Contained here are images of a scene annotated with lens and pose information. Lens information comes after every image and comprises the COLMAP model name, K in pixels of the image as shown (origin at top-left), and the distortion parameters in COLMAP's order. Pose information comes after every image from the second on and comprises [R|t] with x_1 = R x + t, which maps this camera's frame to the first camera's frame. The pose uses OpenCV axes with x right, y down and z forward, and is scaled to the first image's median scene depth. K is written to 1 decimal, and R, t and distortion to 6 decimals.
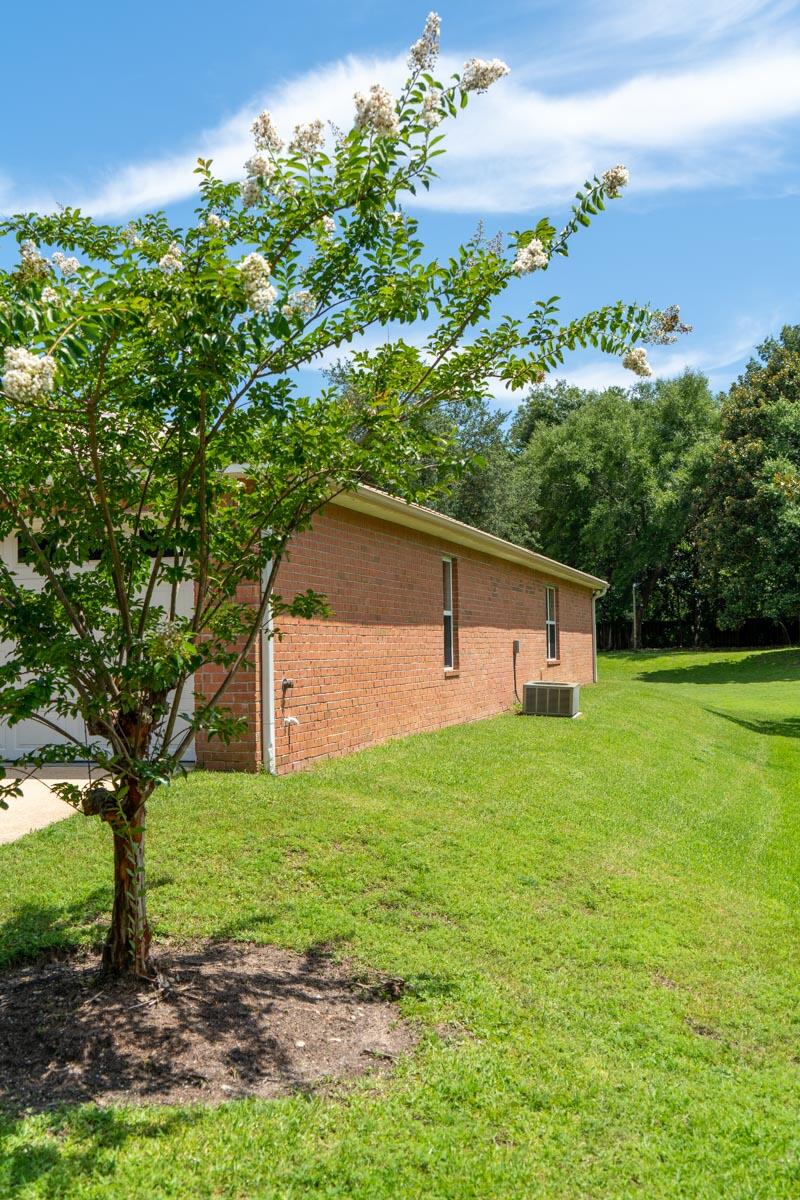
lens RADIAL K [[1362.7, 0, 399.9], [0, 1362.7, 599.2], [0, 0, 1]] dist [0.041695, 0.000000]
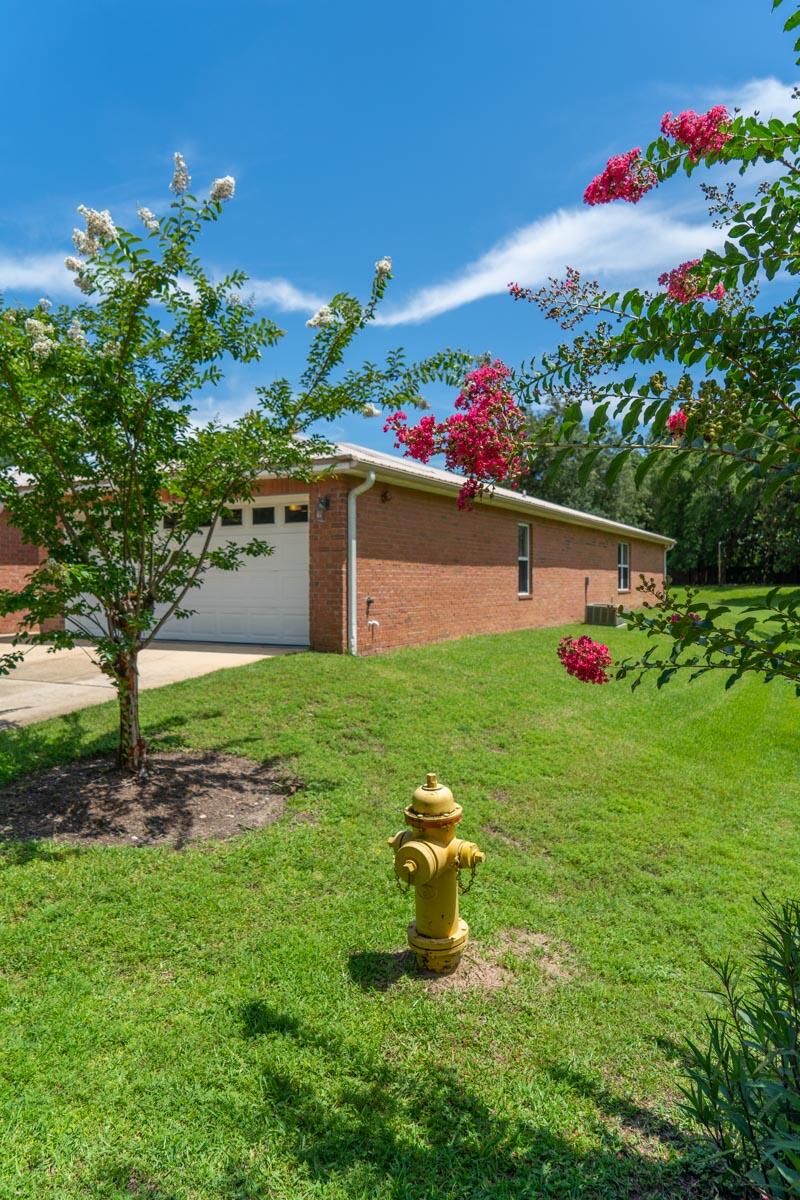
lens RADIAL K [[825.2, 0, 400.2], [0, 825.2, 597.0], [0, 0, 1]] dist [-0.018824, 0.014861]
pose [[0.972124, 0.020023, -0.233611, 0.188262], [-0.006928, 0.998365, 0.056740, 0.001926], [0.234365, -0.053540, 0.970673, 0.053629]]
